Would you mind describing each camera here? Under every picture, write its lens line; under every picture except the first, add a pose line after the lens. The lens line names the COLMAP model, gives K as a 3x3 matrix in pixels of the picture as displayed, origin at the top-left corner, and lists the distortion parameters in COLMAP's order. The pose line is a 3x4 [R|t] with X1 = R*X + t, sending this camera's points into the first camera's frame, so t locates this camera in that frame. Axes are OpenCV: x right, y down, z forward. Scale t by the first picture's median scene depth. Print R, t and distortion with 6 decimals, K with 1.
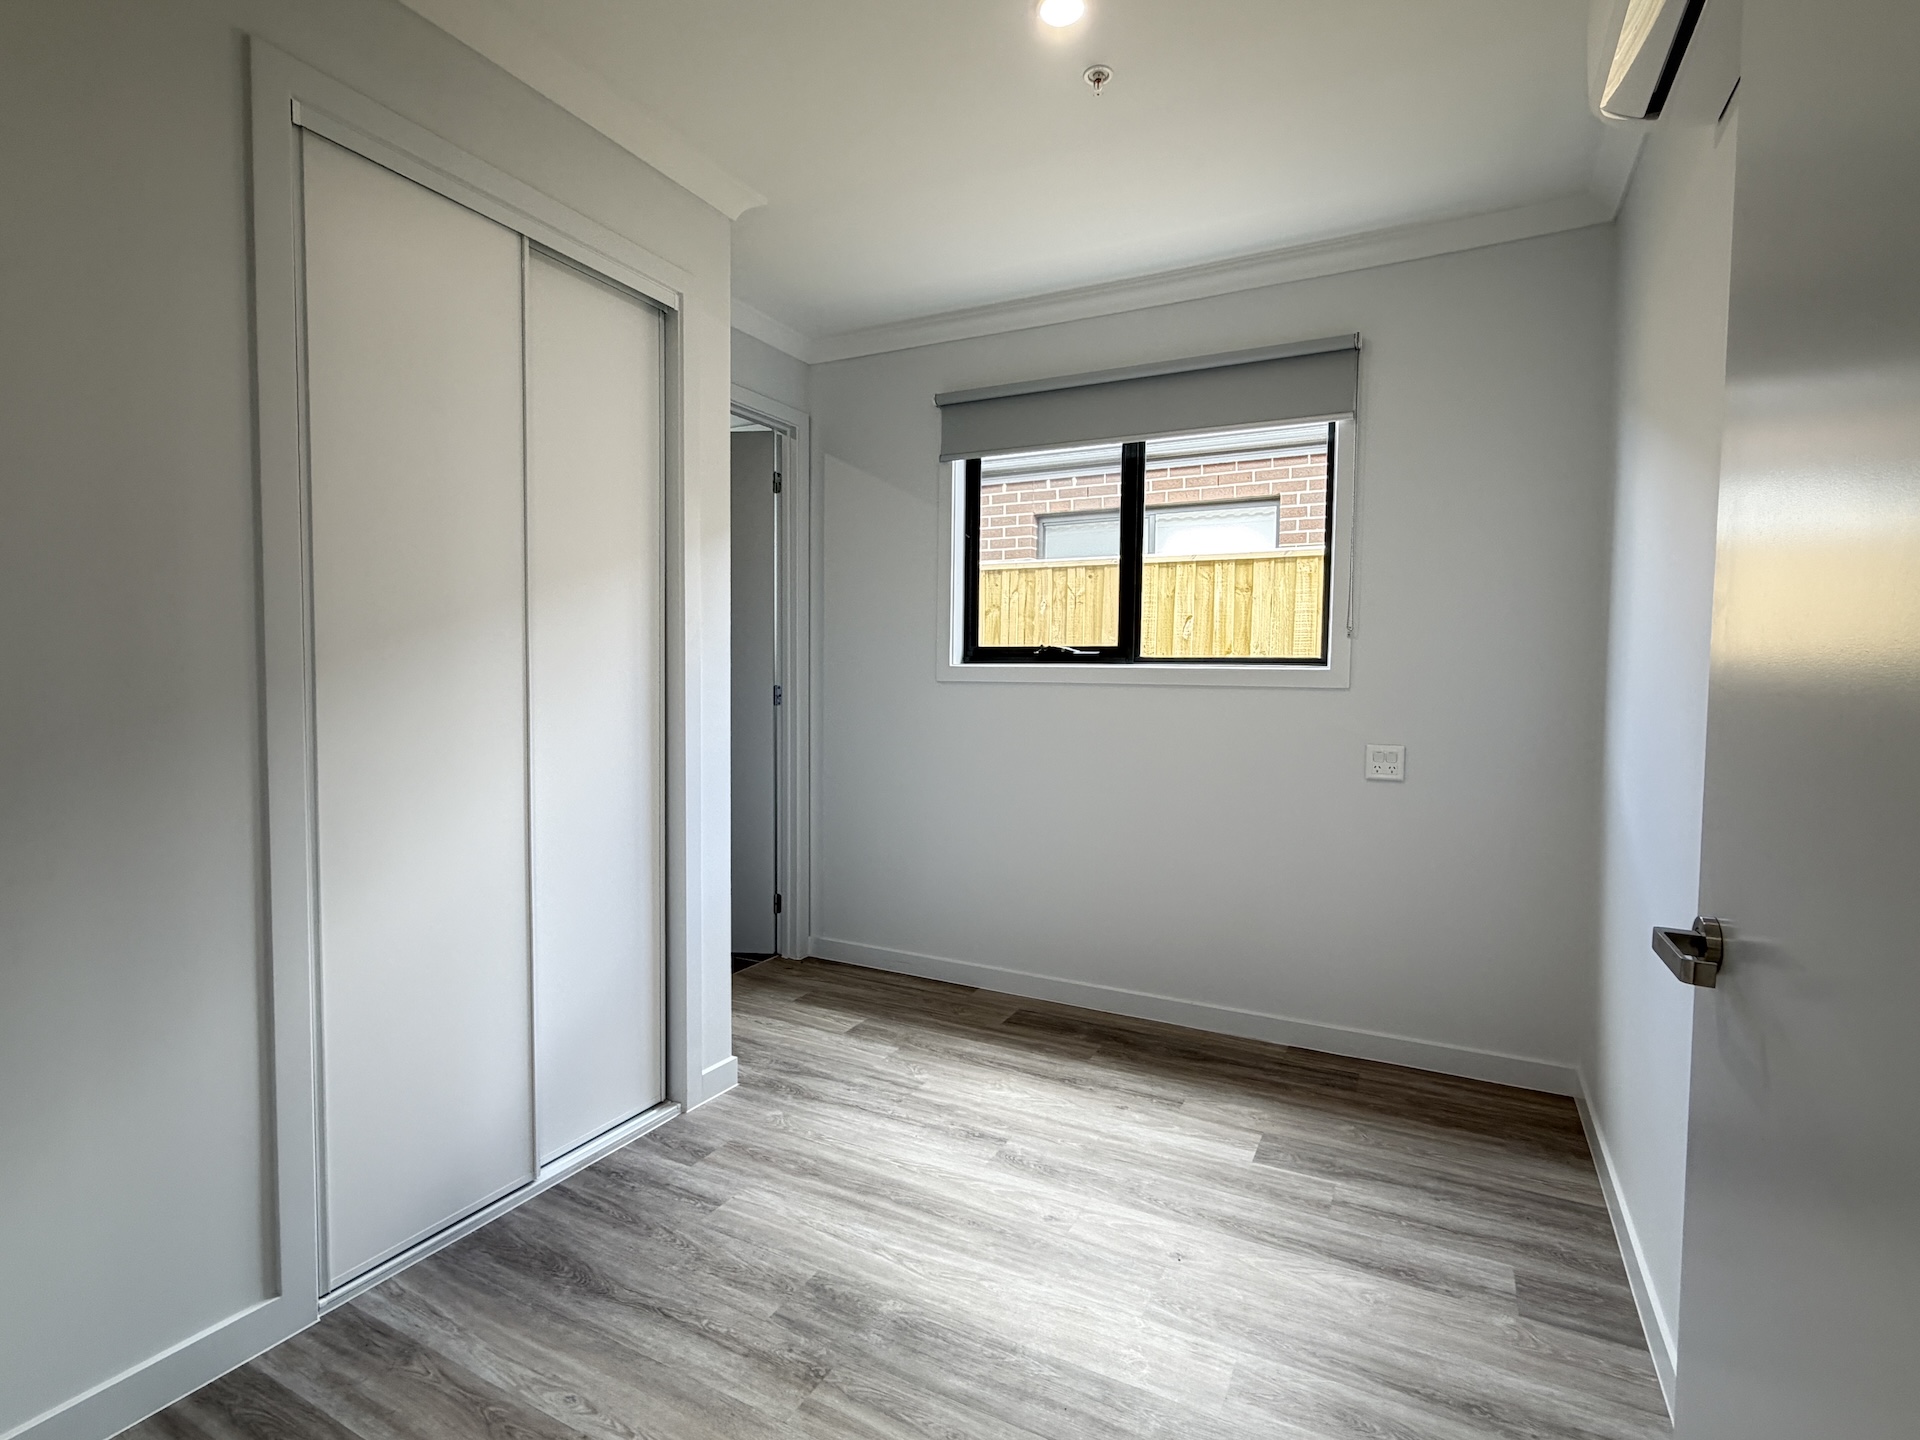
lens RADIAL K [[927.7, 0, 962.5], [0, 927.7, 722.0], [0, 0, 1]] dist [0.001319, -0.000006]
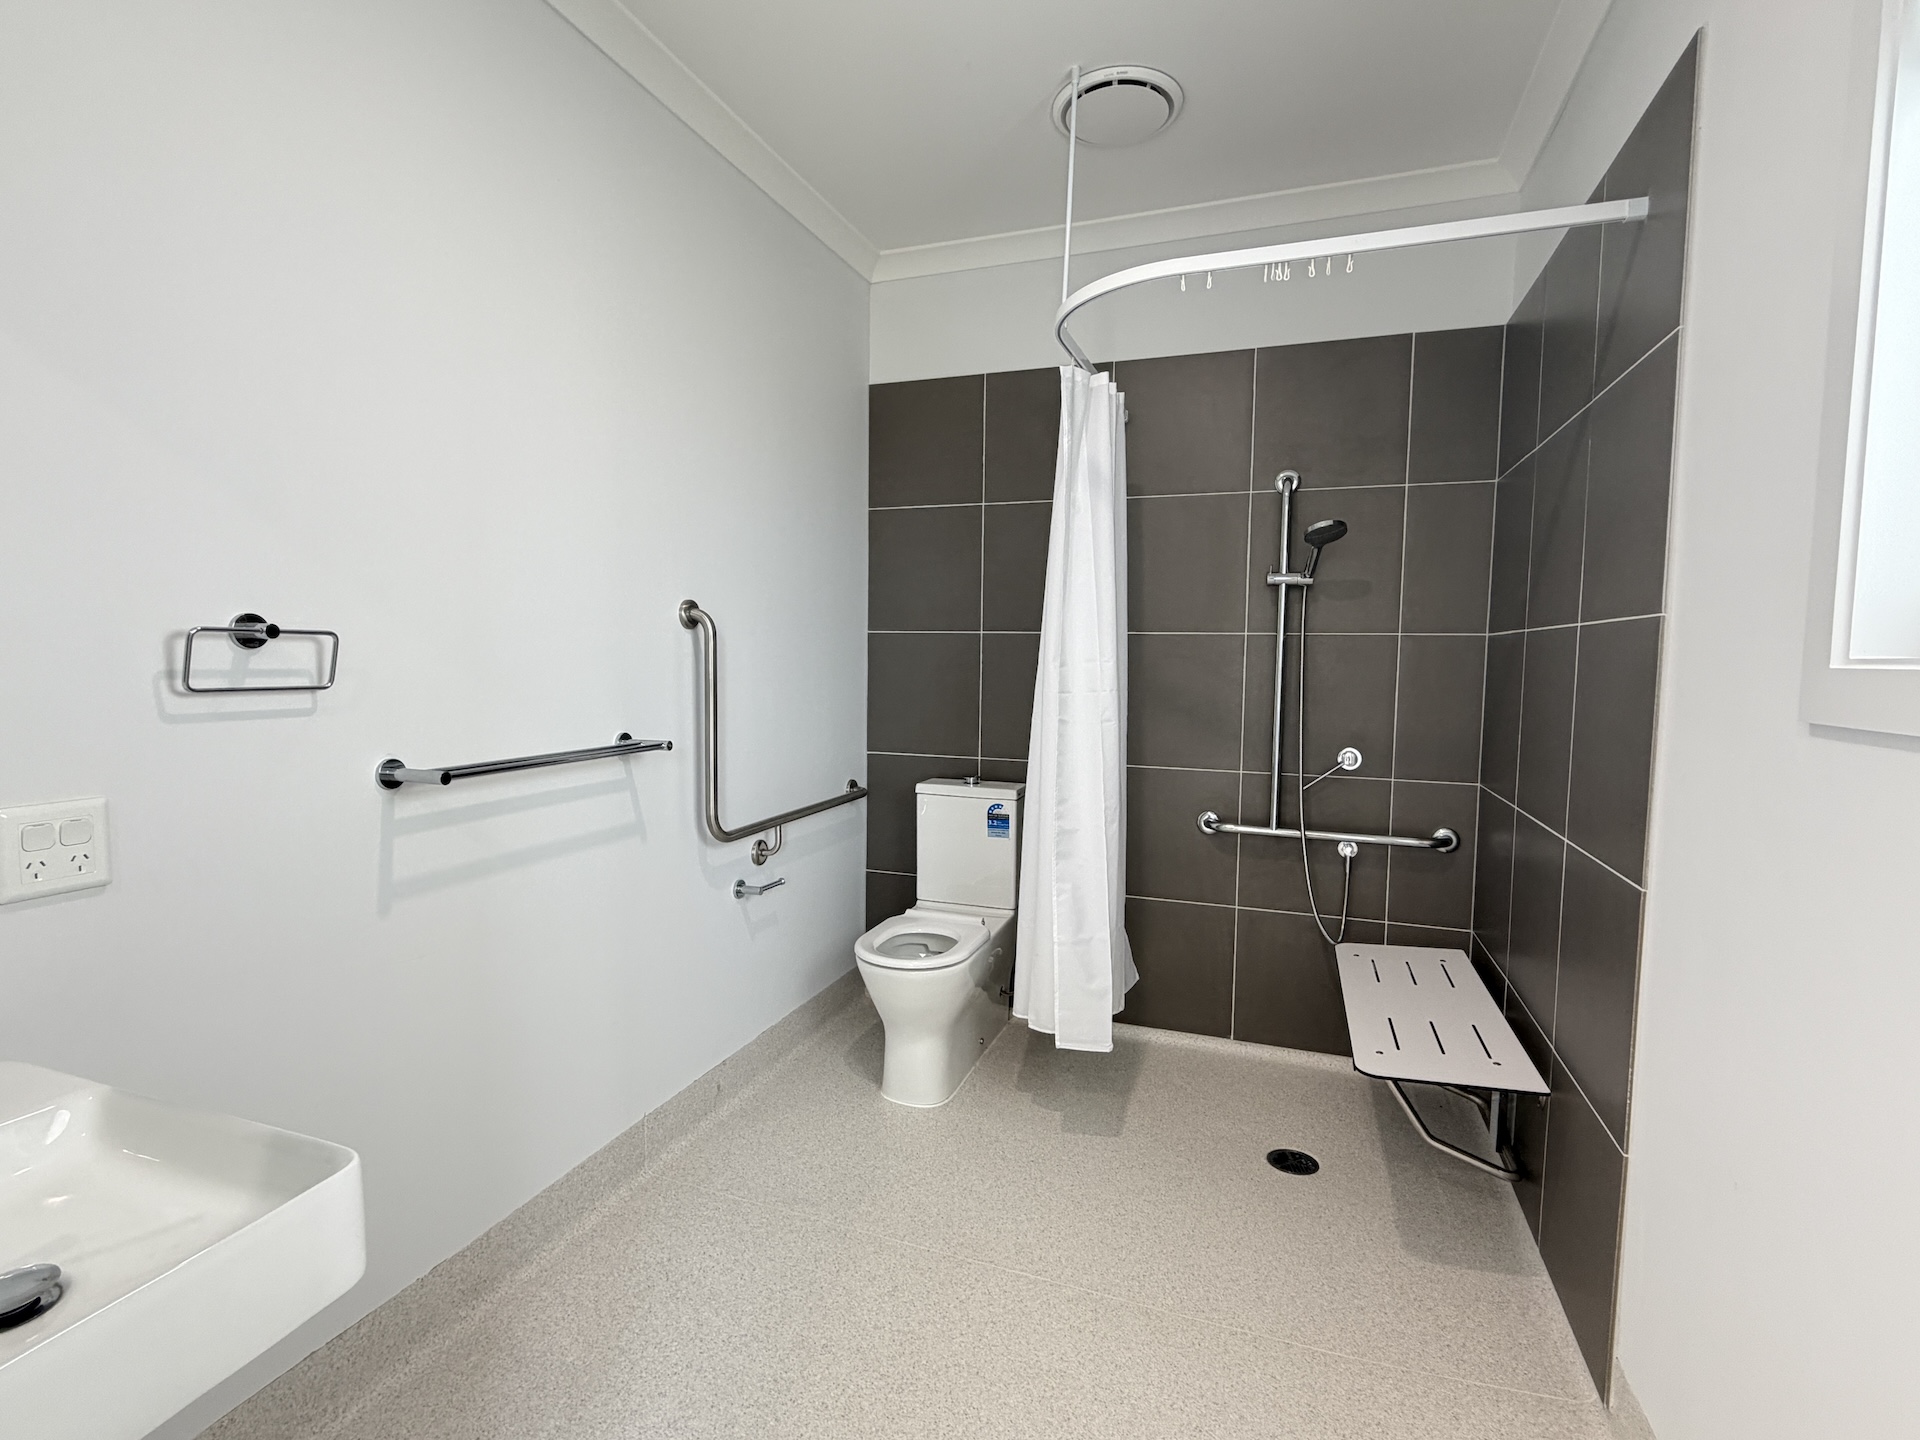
lens RADIAL K [[927.7, 0, 958.3], [0, 927.7, 721.0], [0, 0, 1]] dist [0.001319, -0.000006]
pose [[-0.131991, -0.079031, 0.988095, -0.009985], [0.038863, 0.995638, 0.084826, -0.034773], [-0.990489, 0.049596, -0.128344, 0.651182]]
